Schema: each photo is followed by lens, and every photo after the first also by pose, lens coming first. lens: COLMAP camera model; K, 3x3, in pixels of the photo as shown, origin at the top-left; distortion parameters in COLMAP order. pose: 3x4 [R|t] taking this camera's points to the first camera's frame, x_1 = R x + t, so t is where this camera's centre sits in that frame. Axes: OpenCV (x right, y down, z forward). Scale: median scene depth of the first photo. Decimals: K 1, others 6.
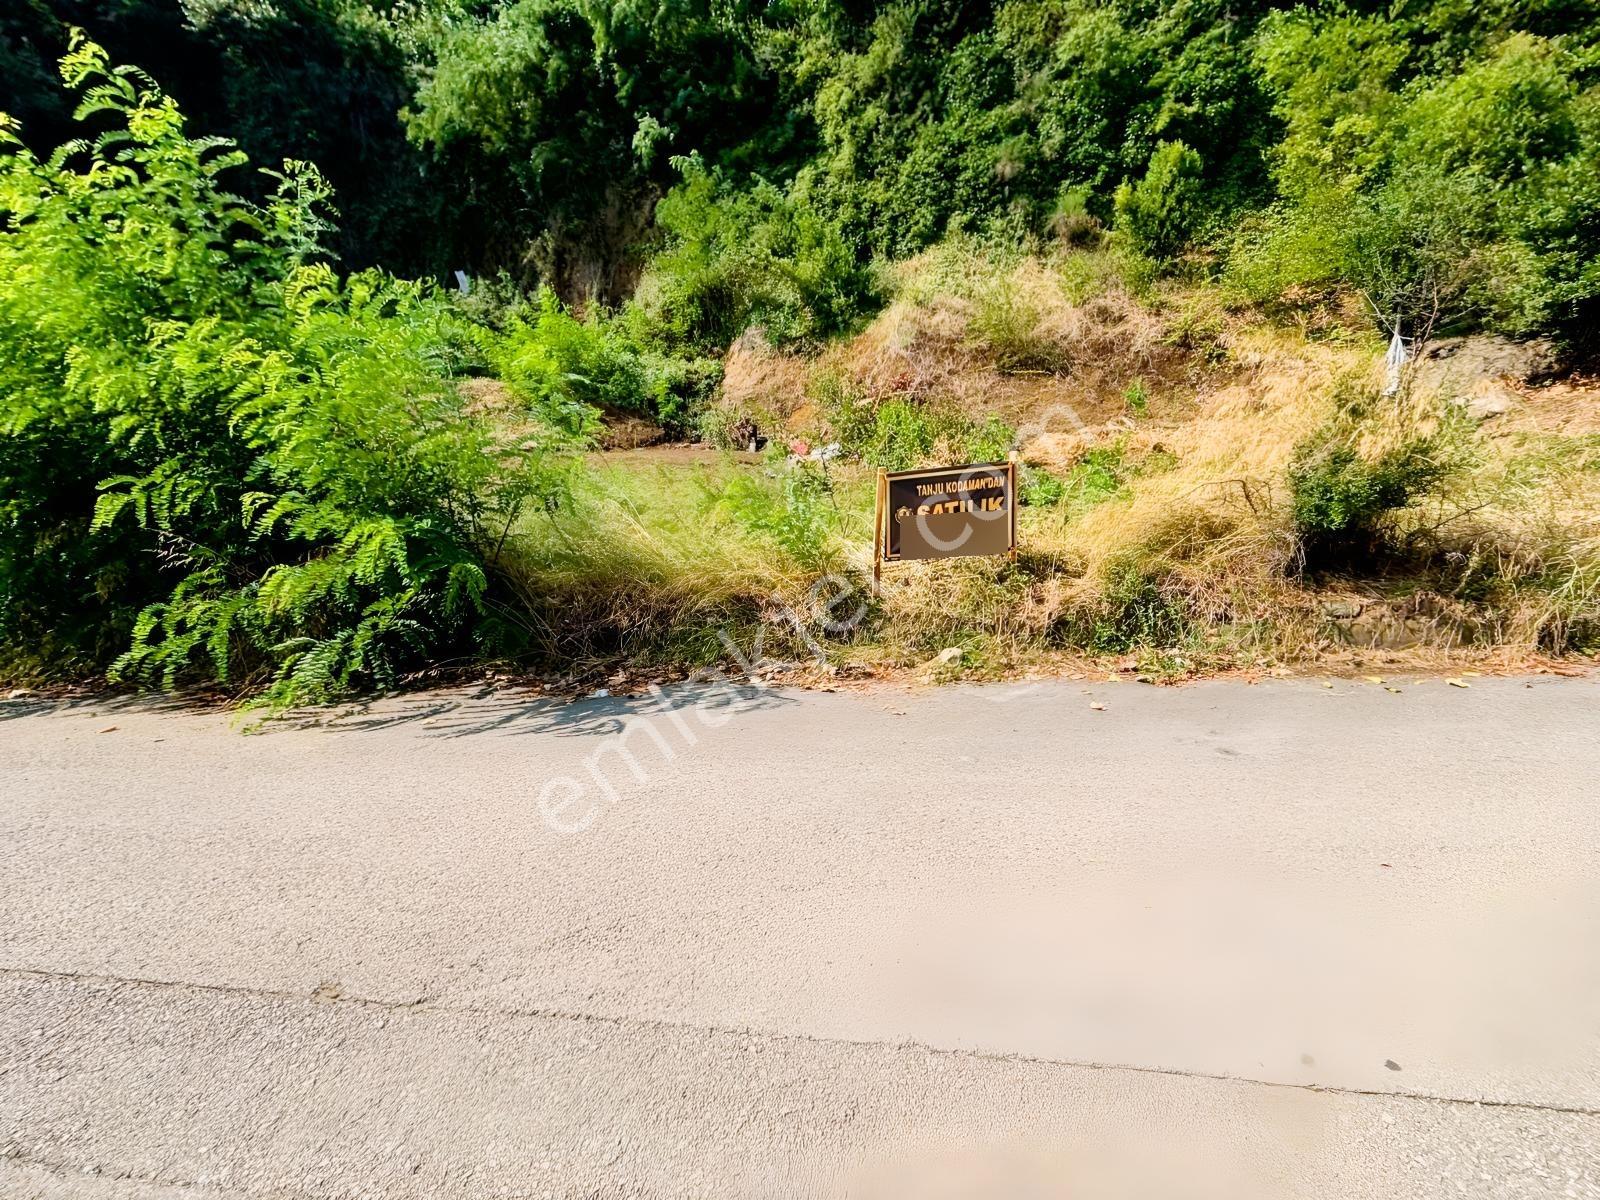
lens RADIAL K [[663.8, 0, 797.2], [0, 663.8, 595.0], [0, 0, 1]] dist [0.001961, 0.000460]
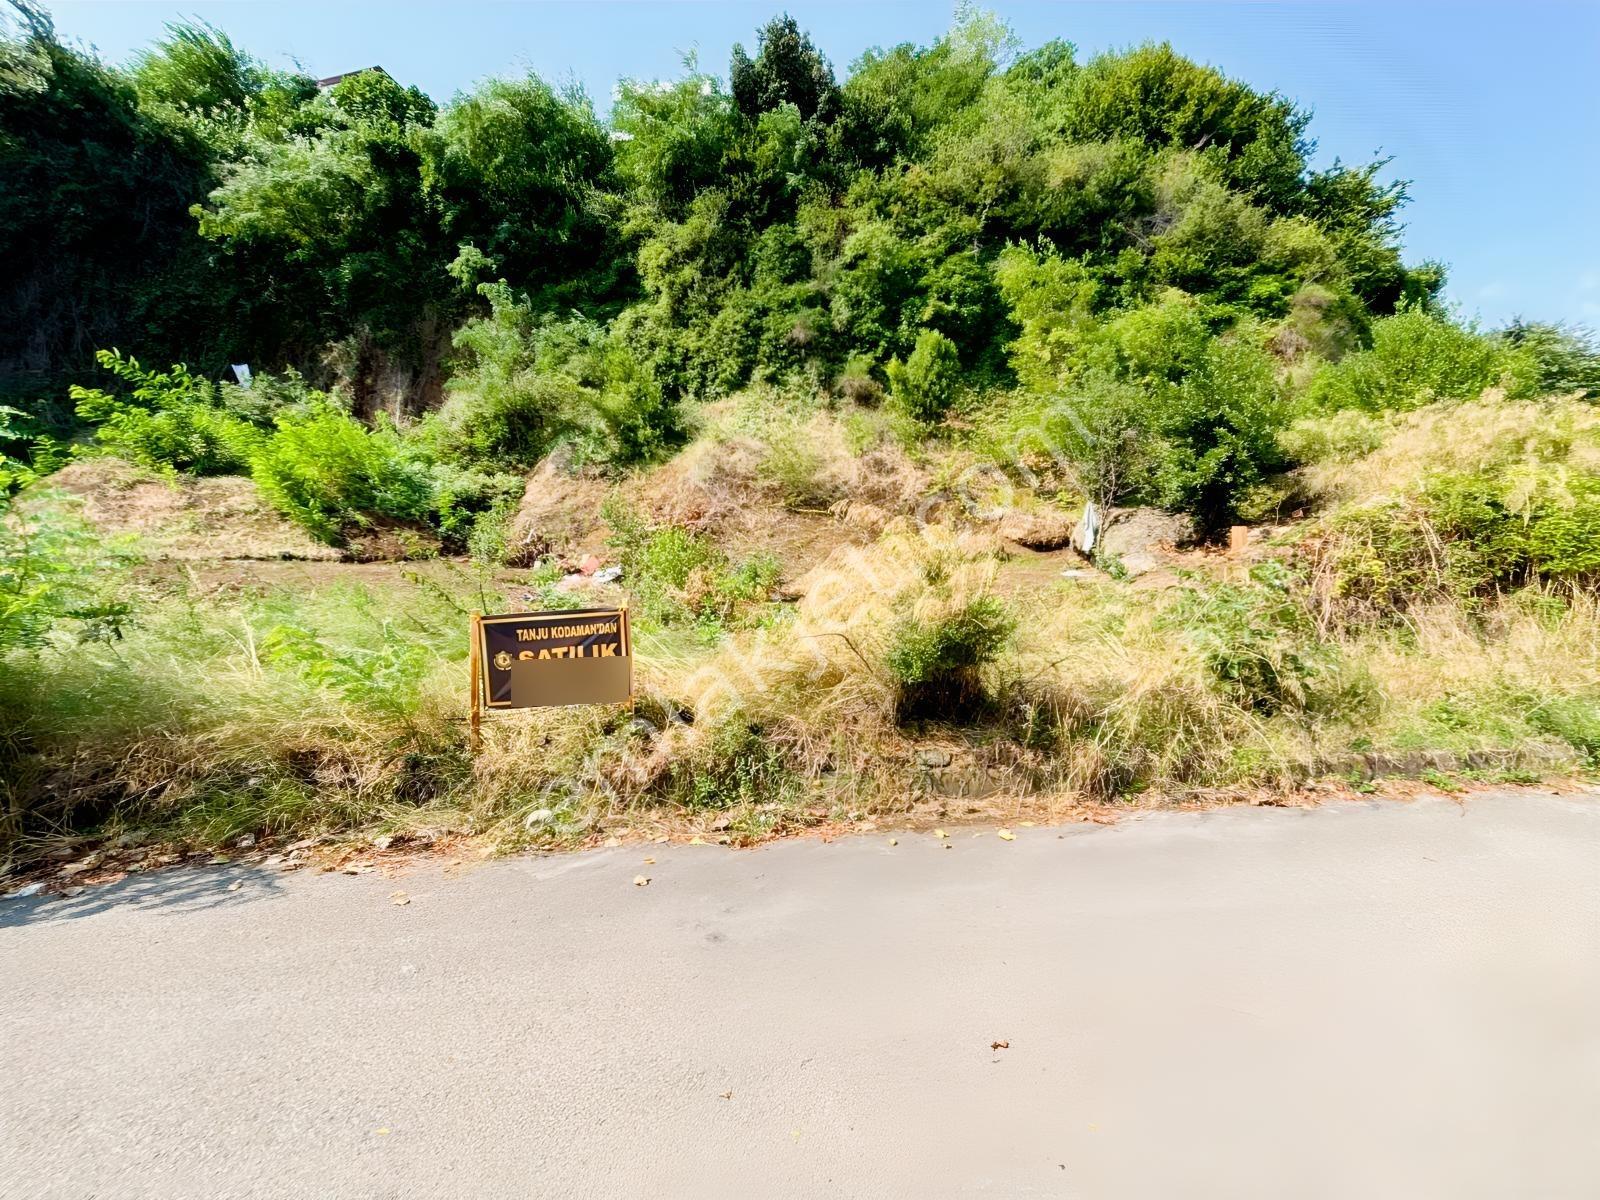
lens RADIAL K [[657.5, 0, 803.0], [0, 657.5, 598.6], [0, 0, 1]] dist [0.002621, 0.000591]
pose [[0.976853, 0.035275, 0.210981, 0.101532], [0.000799, 0.985701, -0.168503, -0.013811], [-0.213908, 0.164771, 0.962857, 0.001534]]
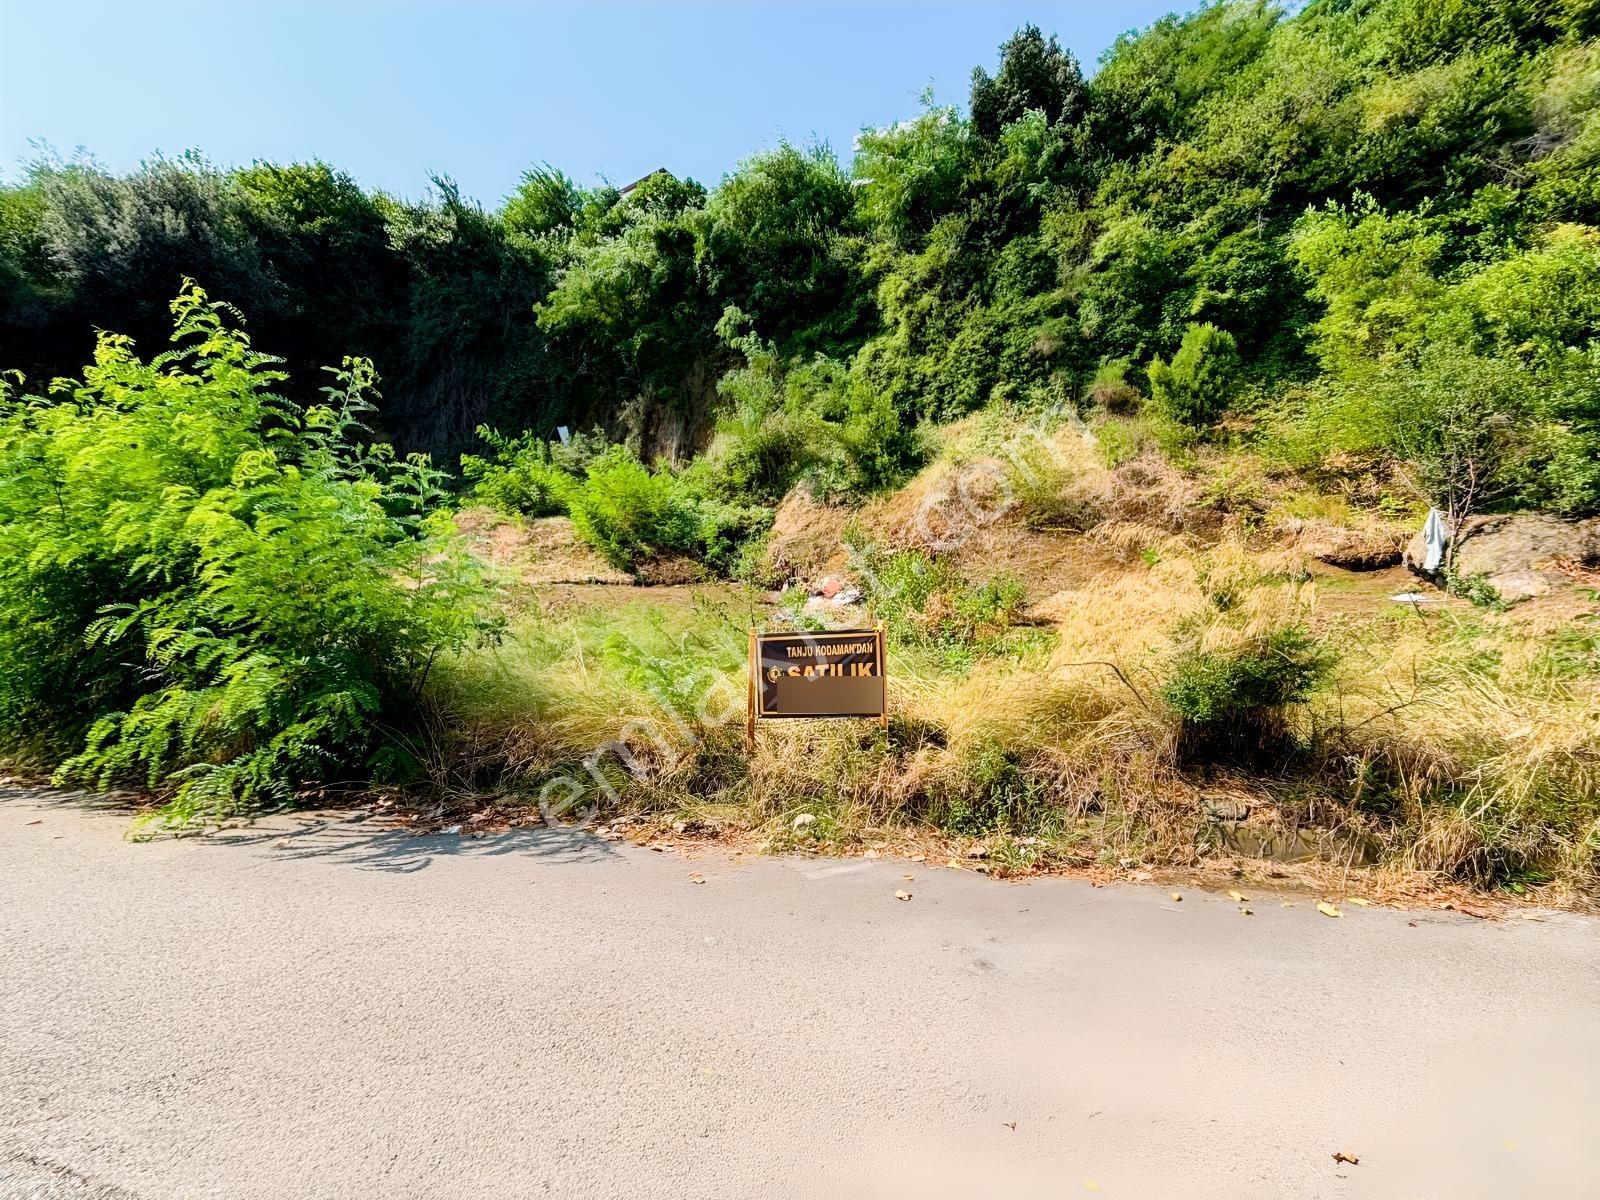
lens RADIAL K [[659.5, 0, 800.6], [0, 659.5, 597.4], [0, 0, 1]] dist [0.002814, 0.000591]
pose [[0.989559, 0.047274, -0.136155, 0.091047], [-0.073061, 0.978840, -0.191142, -0.012460], [0.124238, 0.199094, 0.972073, -0.004223]]
